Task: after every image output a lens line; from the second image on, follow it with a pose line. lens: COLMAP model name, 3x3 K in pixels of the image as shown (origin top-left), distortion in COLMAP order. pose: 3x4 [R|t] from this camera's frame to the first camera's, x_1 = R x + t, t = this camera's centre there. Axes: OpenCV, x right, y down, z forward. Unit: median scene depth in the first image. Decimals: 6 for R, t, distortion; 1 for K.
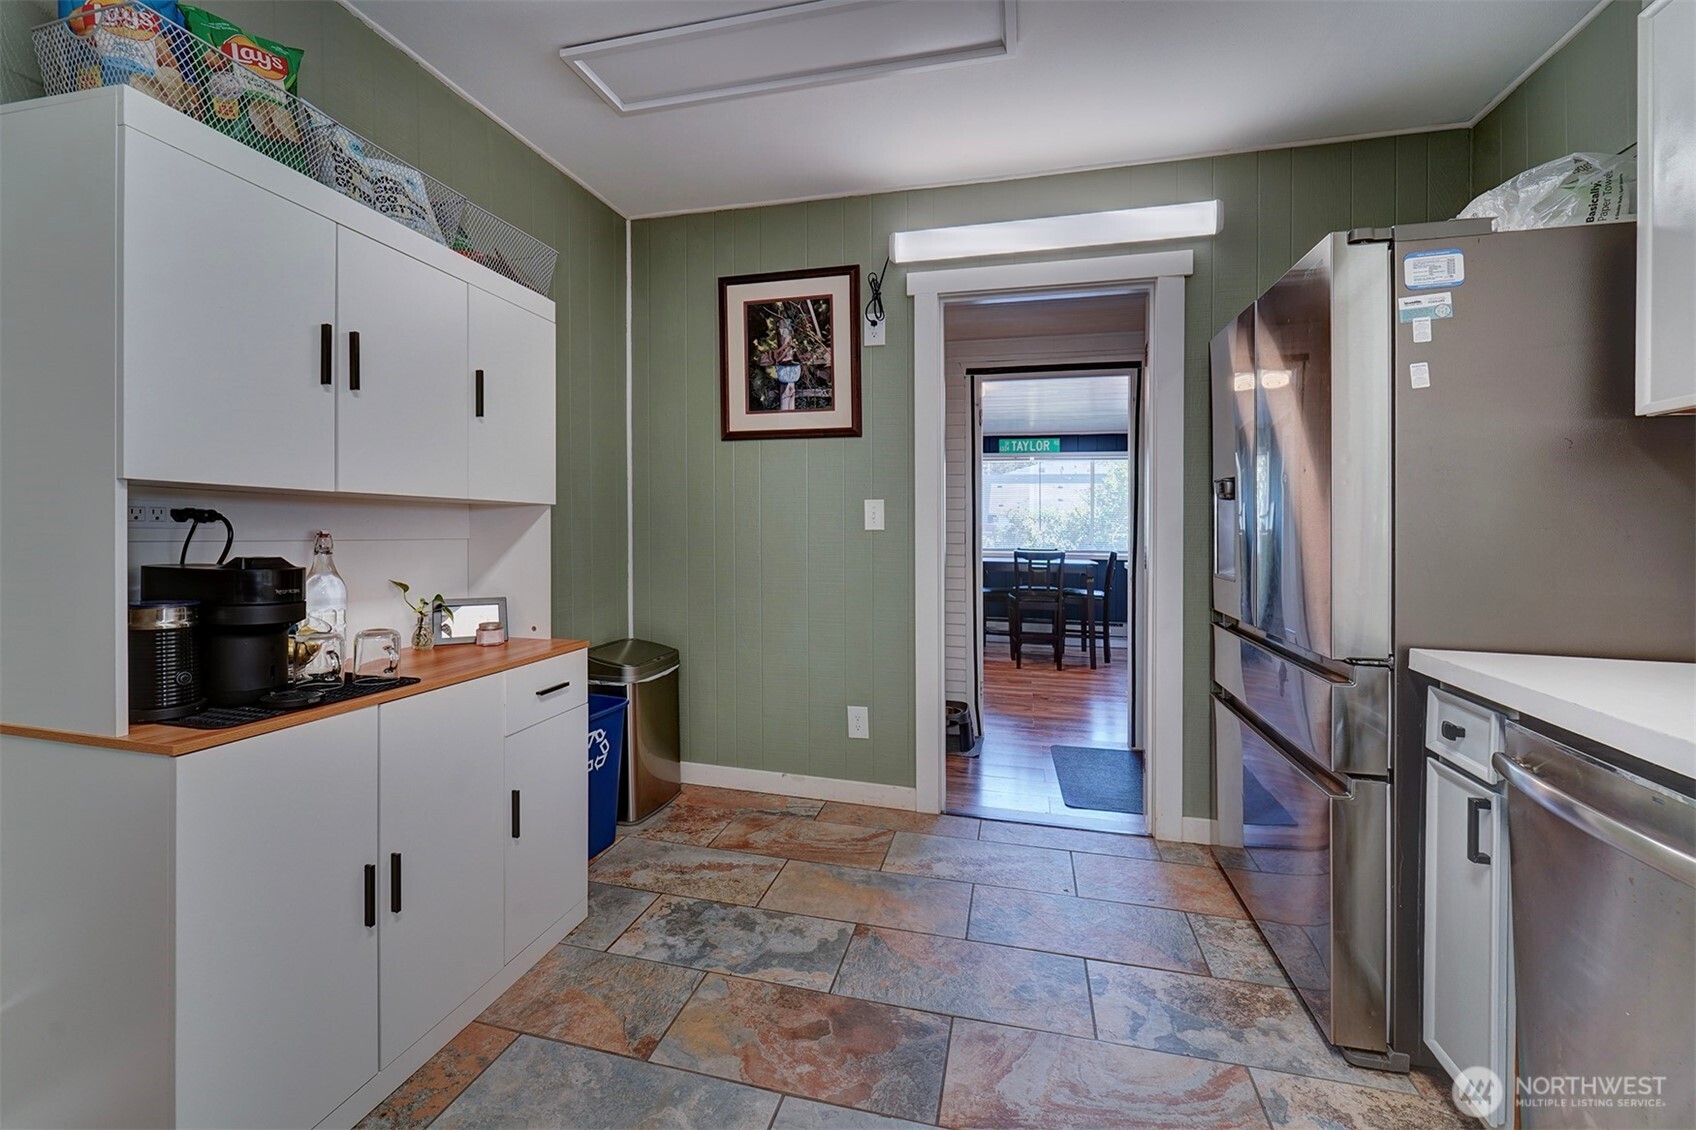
lens RADIAL K [[688.5, 0, 859.0], [0, 688.5, 552.5], [0, 0, 1]] dist [0.004318, -0.000707]
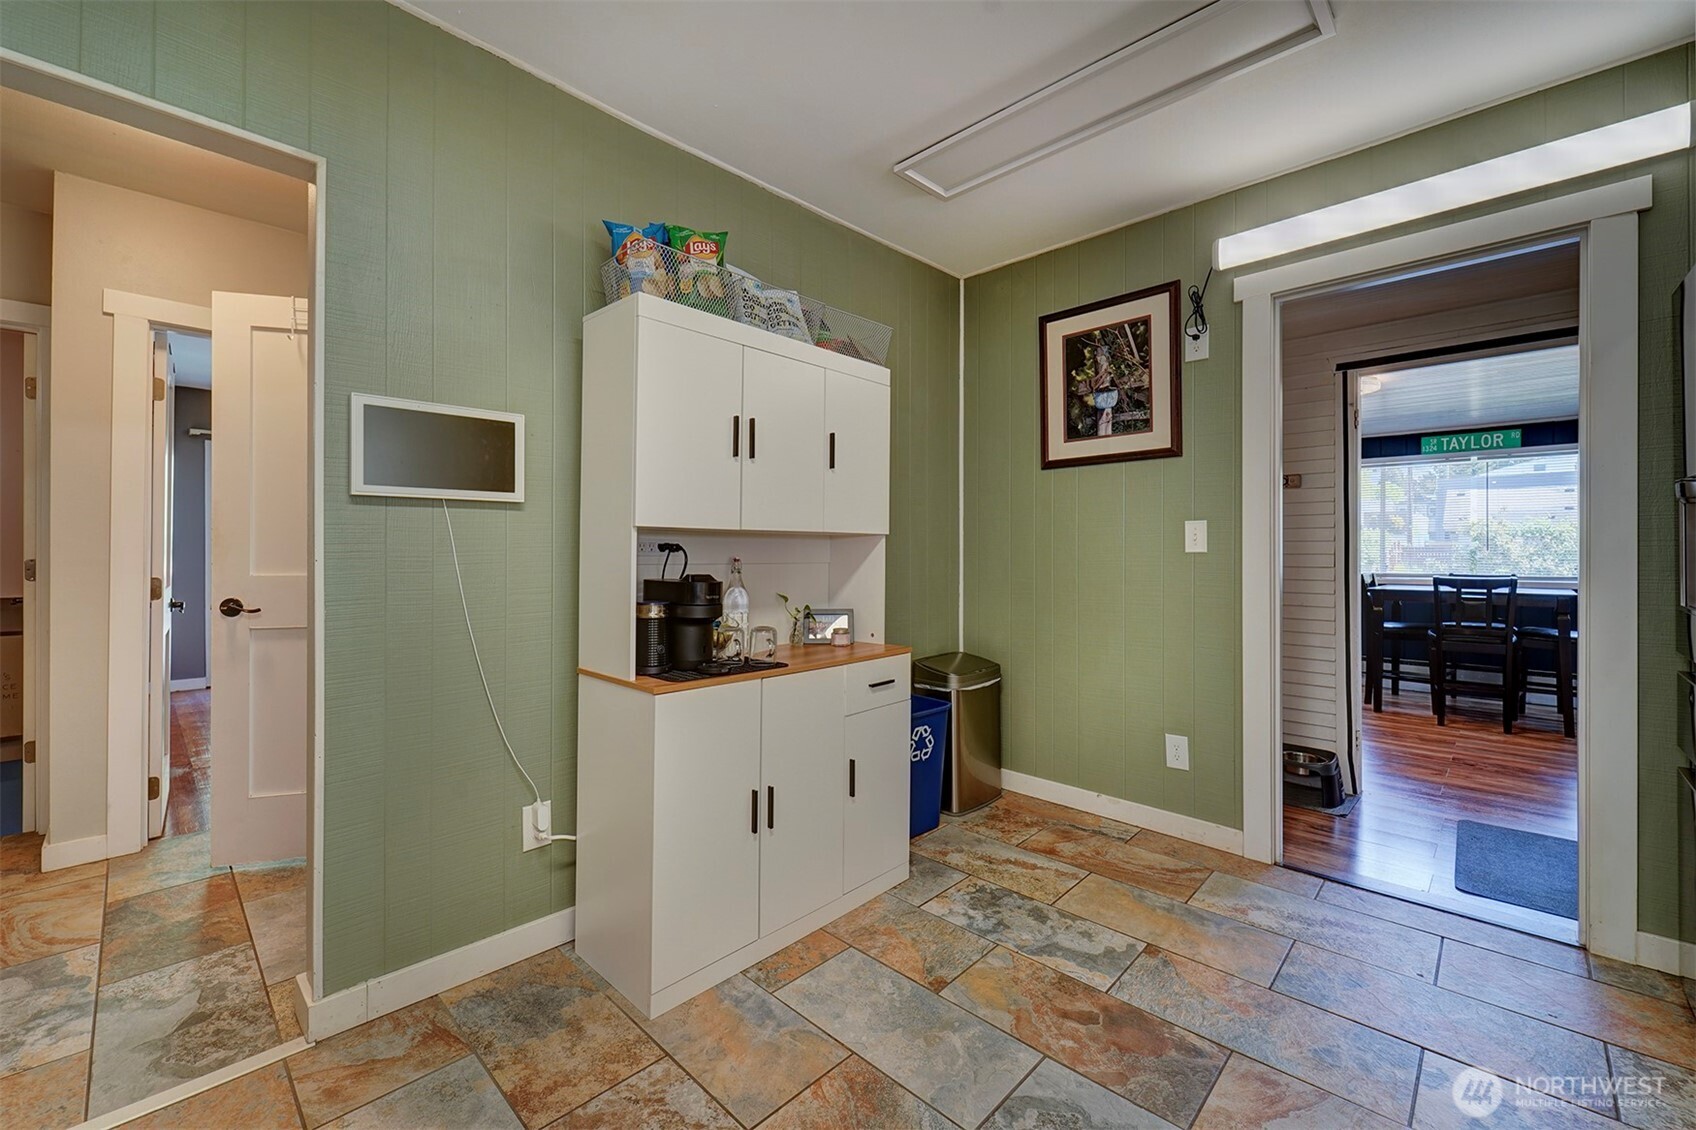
lens RADIAL K [[688.5, 0, 845.3], [0, 688.5, 562.4], [0, 0, 1]] dist [0.004318, -0.000707]
pose [[0.862326, -0.003622, -0.506341, 0.110489], [-0.007435, 0.999776, -0.019813, 0.004983], [0.506300, 0.020850, 0.862105, -0.090343]]
